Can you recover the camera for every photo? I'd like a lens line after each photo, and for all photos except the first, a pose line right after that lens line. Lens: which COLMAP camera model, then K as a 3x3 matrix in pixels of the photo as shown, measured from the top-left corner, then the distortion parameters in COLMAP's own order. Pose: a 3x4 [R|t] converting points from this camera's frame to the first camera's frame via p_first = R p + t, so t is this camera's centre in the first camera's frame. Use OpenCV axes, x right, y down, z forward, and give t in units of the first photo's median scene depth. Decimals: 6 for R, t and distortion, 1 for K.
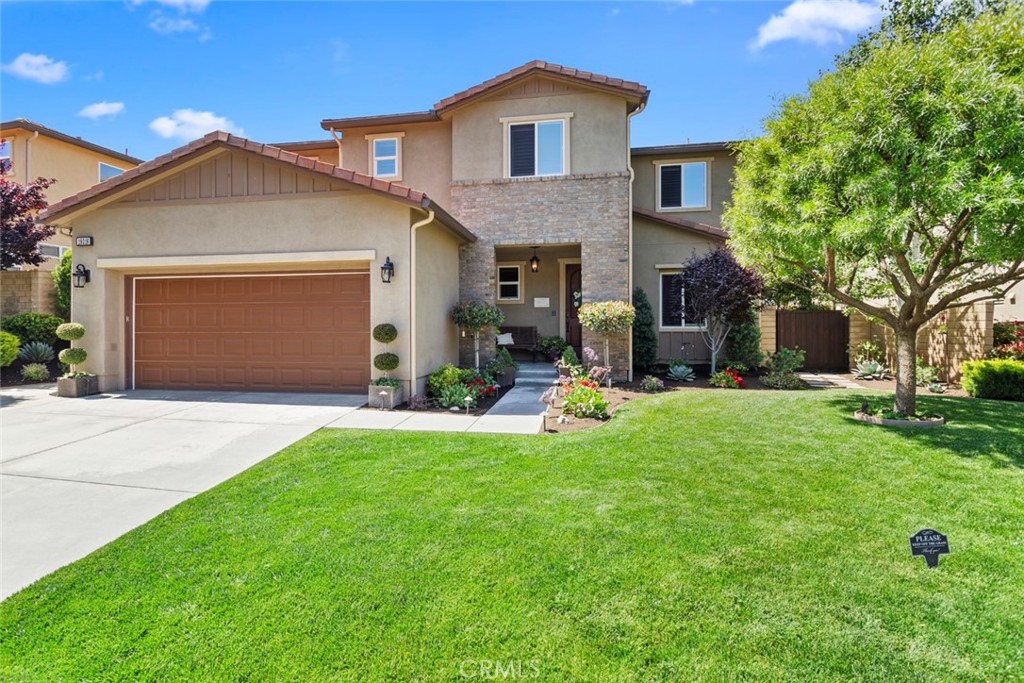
lens RADIAL K [[507.2, 0, 546.7], [0, 507.2, 335.4], [0, 0, 1]] dist [0.000639, 0.000117]
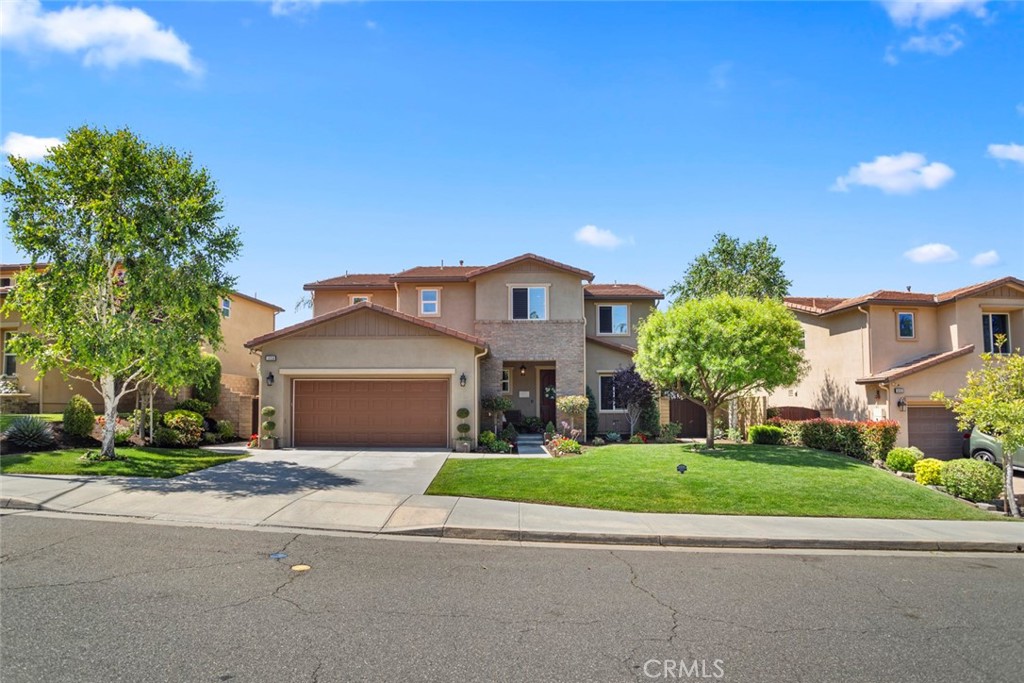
lens RADIAL K [[1177.0, 0, 512.0], [0, 1177.0, 341.5], [0, 0, 1]] dist [-0.320989, 0.000877]
pose [[0.982490, 0.012082, 0.185926, -0.799055], [0.002724, 0.996857, -0.079176, 0.064147], [-0.186298, 0.078296, 0.979369, -2.793533]]
